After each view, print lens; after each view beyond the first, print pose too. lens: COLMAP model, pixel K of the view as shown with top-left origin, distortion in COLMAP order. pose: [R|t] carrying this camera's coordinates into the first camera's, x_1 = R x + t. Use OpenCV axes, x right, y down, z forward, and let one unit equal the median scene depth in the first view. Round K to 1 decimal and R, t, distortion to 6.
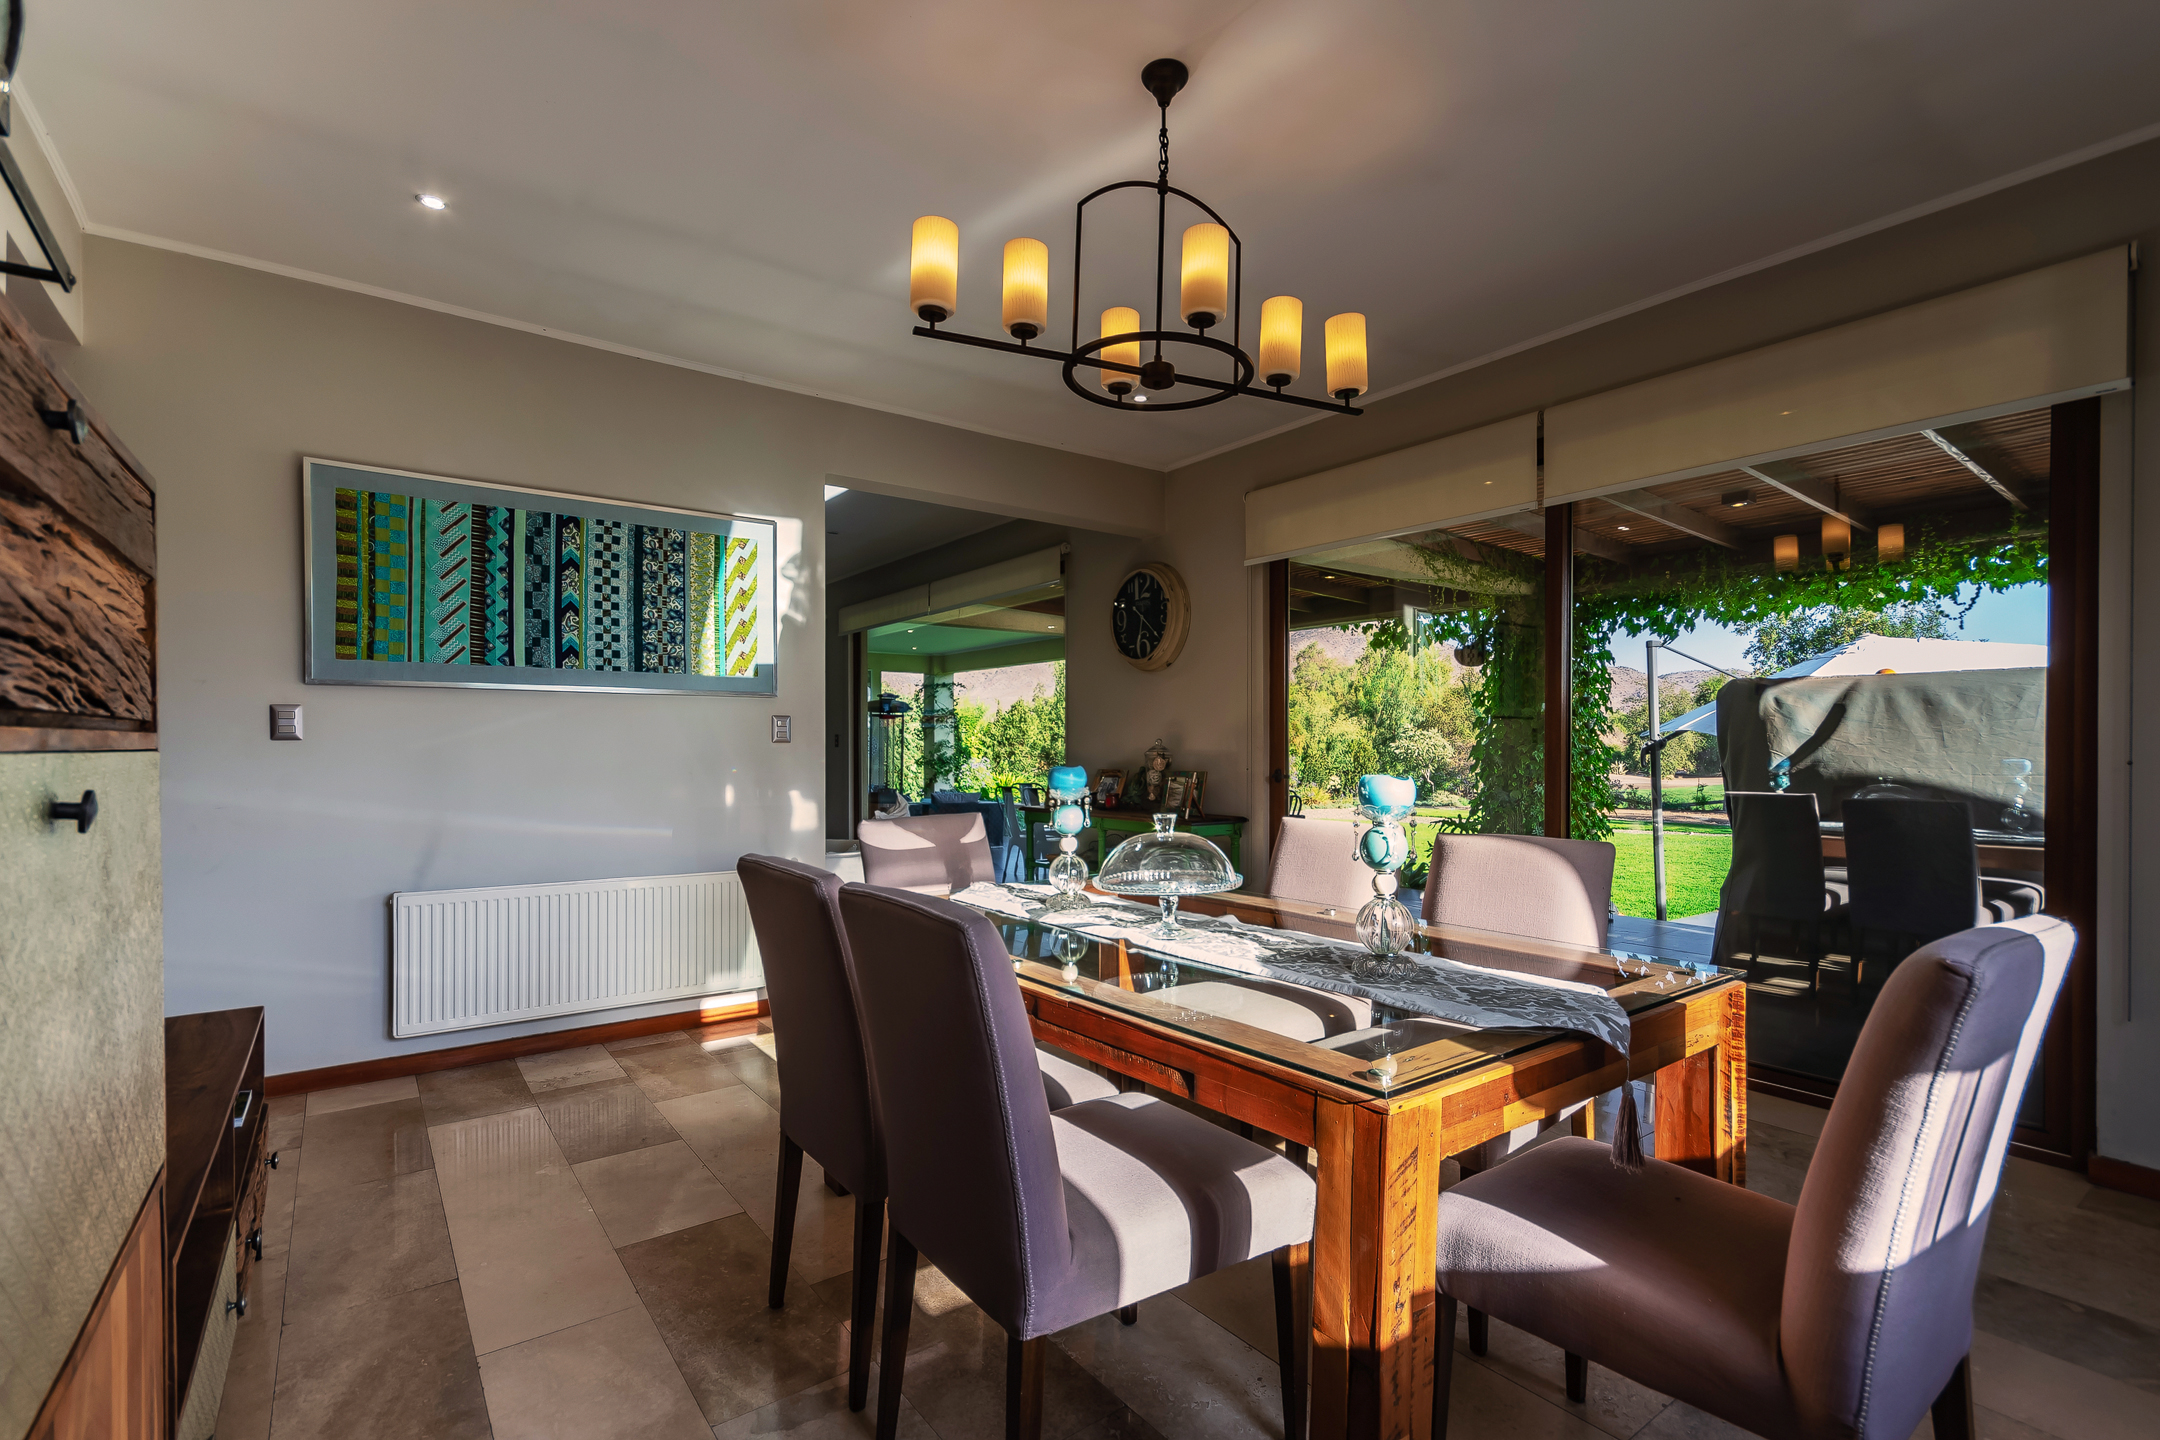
lens RADIAL K [[966.4, 0, 1080.9], [0, 966.4, 734.6], [0, 0, 1]] dist [0.005598, 0.000427]
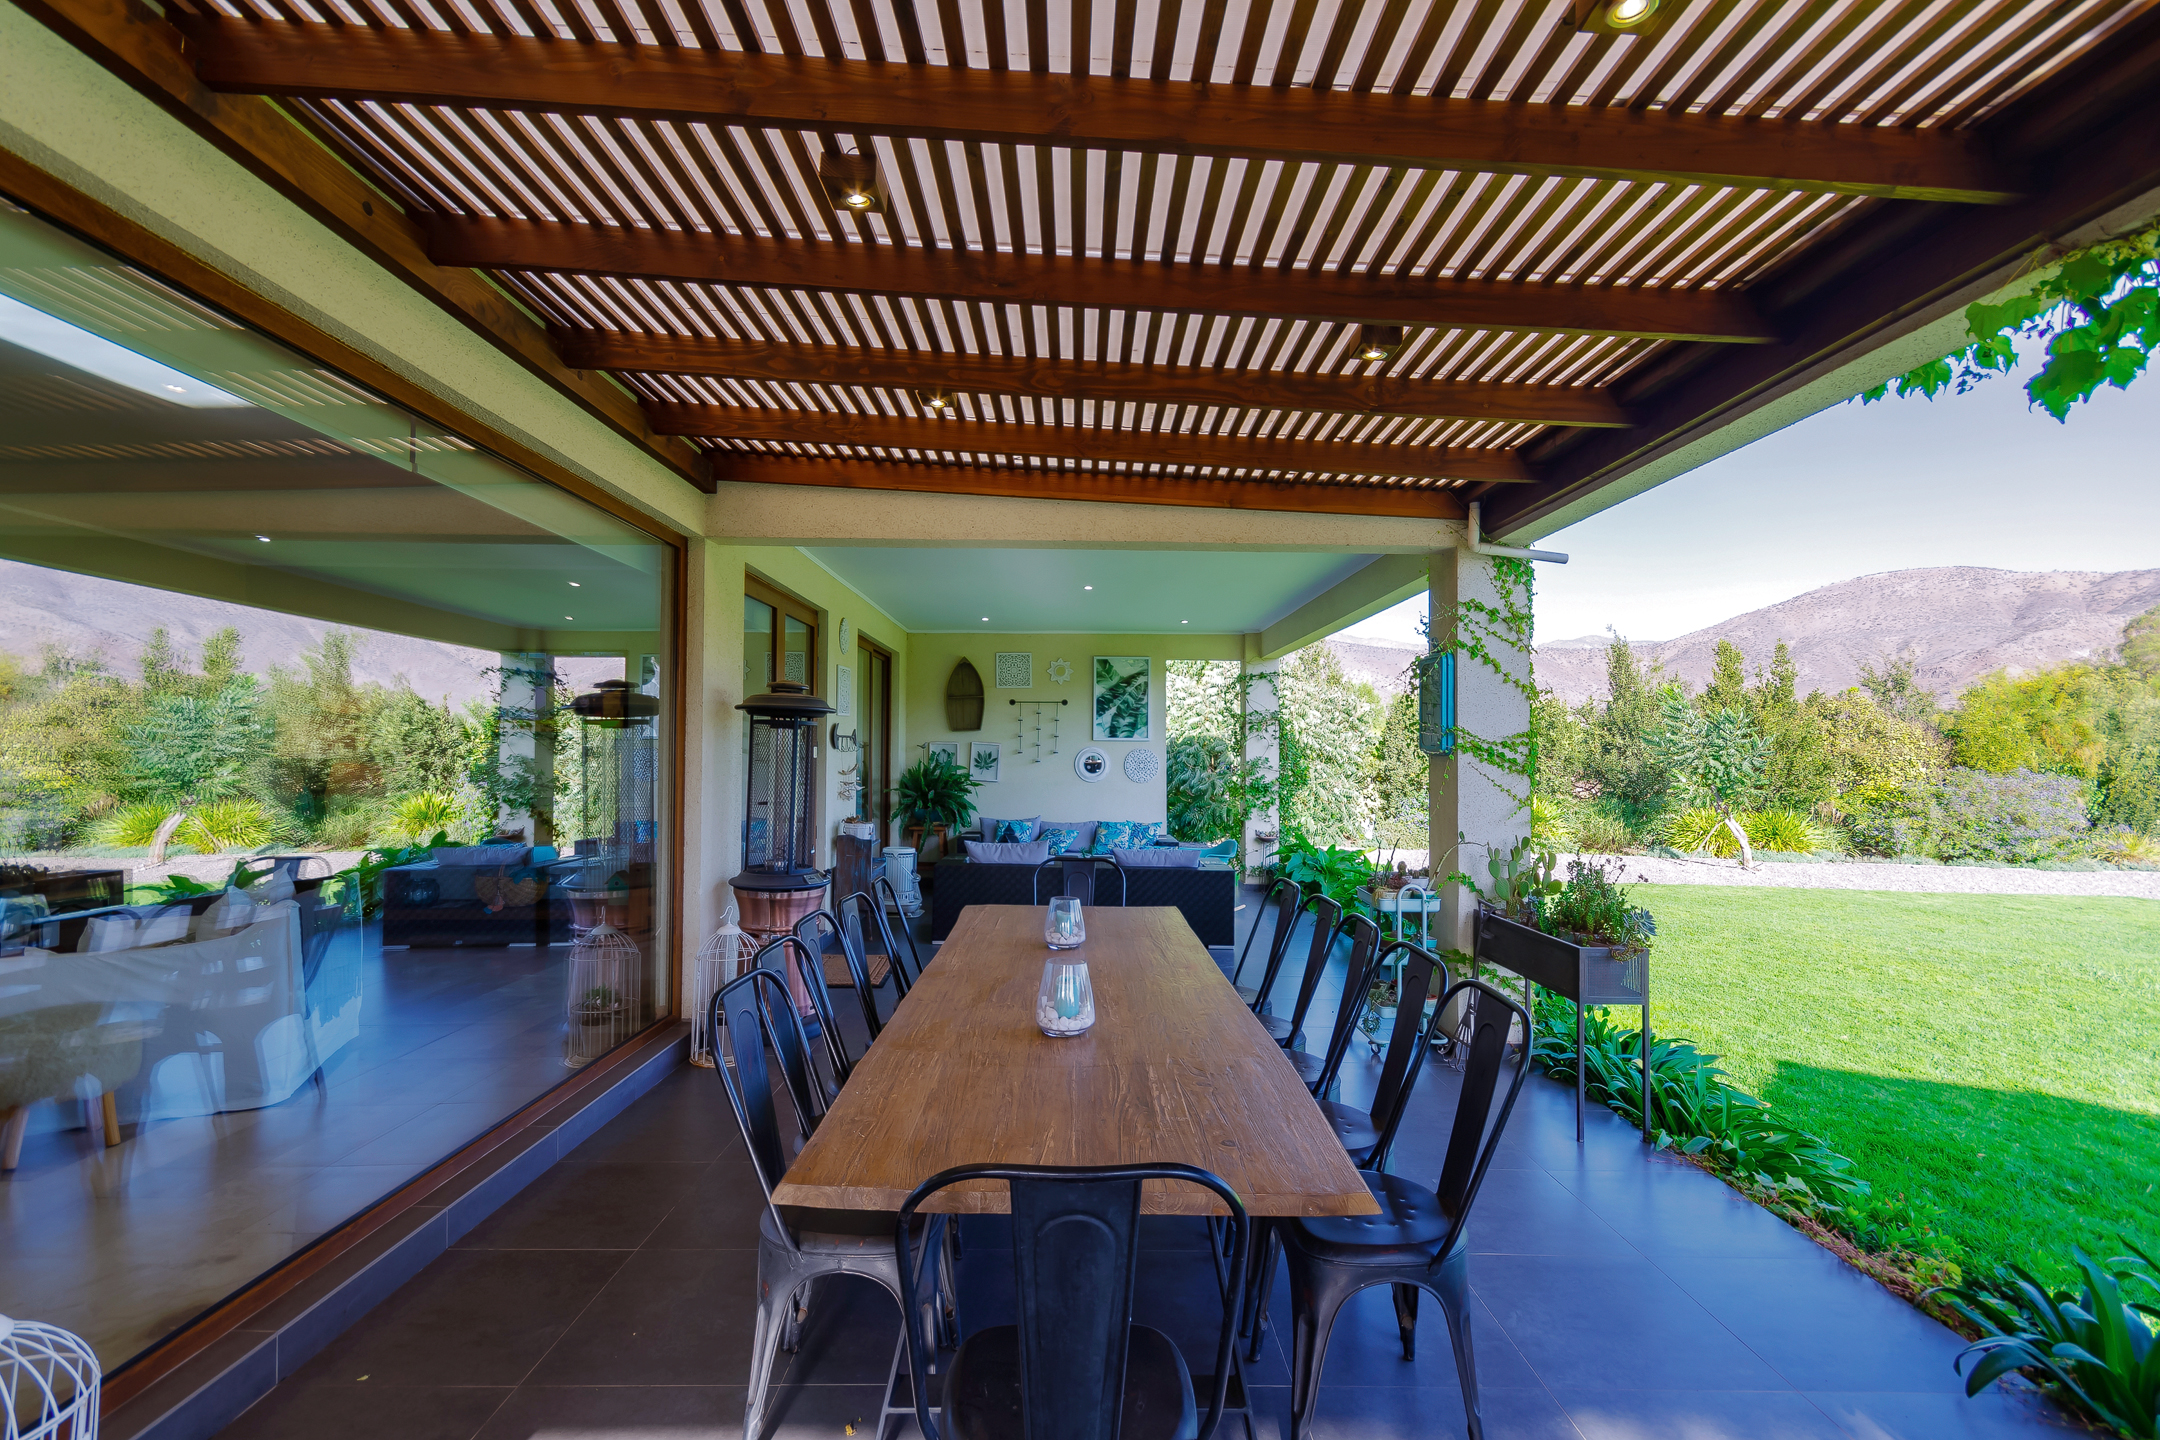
lens RADIAL K [[966.4, 0, 1080.7], [0, 966.4, 728.9], [0, 0, 1]] dist [0.005598, 0.000427]
pose [[0.821245, -0.009486, -0.570496, 0.139251], [0.002012, 0.999904, -0.013729, -0.005051], [0.570572, 0.010127, 0.821185, 0.372448]]
